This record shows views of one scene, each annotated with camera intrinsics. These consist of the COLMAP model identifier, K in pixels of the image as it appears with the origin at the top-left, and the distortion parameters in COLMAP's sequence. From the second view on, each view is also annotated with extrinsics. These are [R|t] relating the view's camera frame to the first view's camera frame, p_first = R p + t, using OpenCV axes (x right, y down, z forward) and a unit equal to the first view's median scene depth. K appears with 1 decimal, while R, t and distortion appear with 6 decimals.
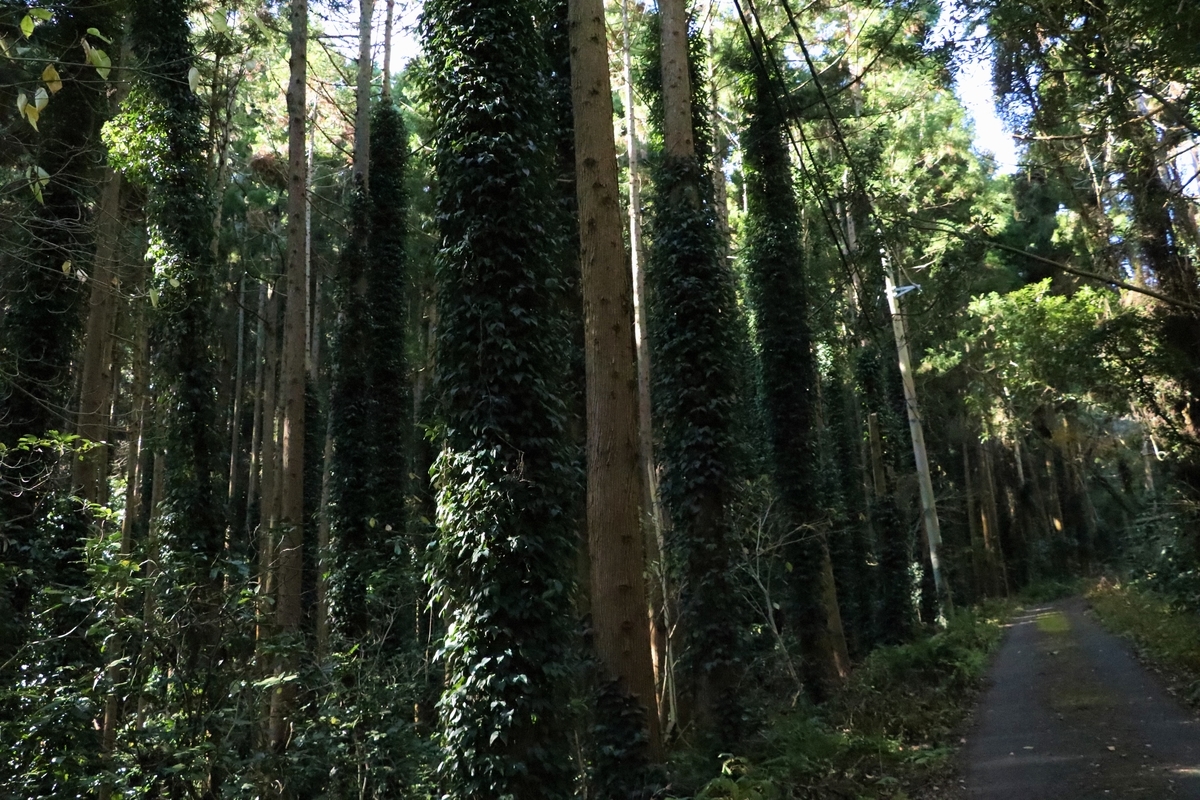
lens RADIAL K [[1153.6, 0, 600.0], [0, 1153.6, 400.0], [0, 0, 1]] dist [-0.140212, -0.005398]
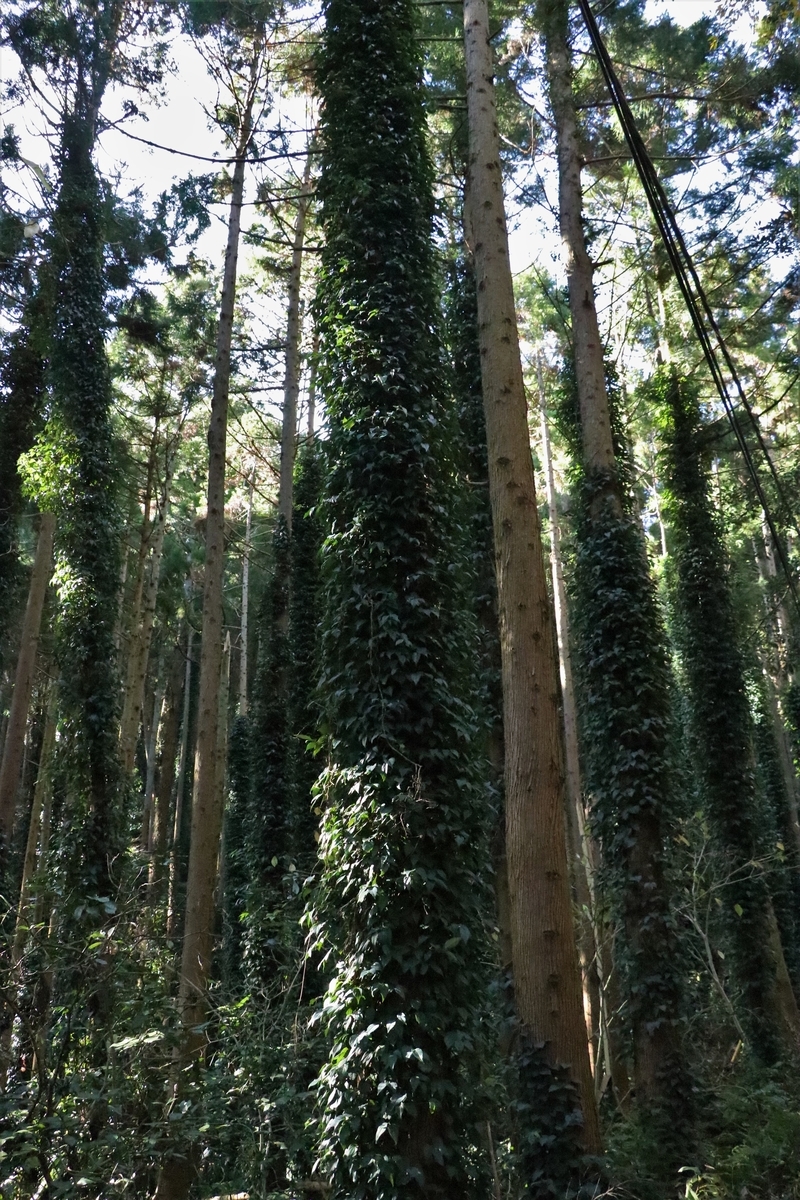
lens RADIAL K [[1069.8, 0, 400.0], [0, 1069.8, 600.0], [0, 0, 1]] dist [-0.149349, 0.147133]
pose [[0.992772, -0.023743, -0.117642, 0.009368], [0.006996, 0.990017, -0.140772, 0.030875], [0.119810, 0.138932, 0.983028, 0.208733]]
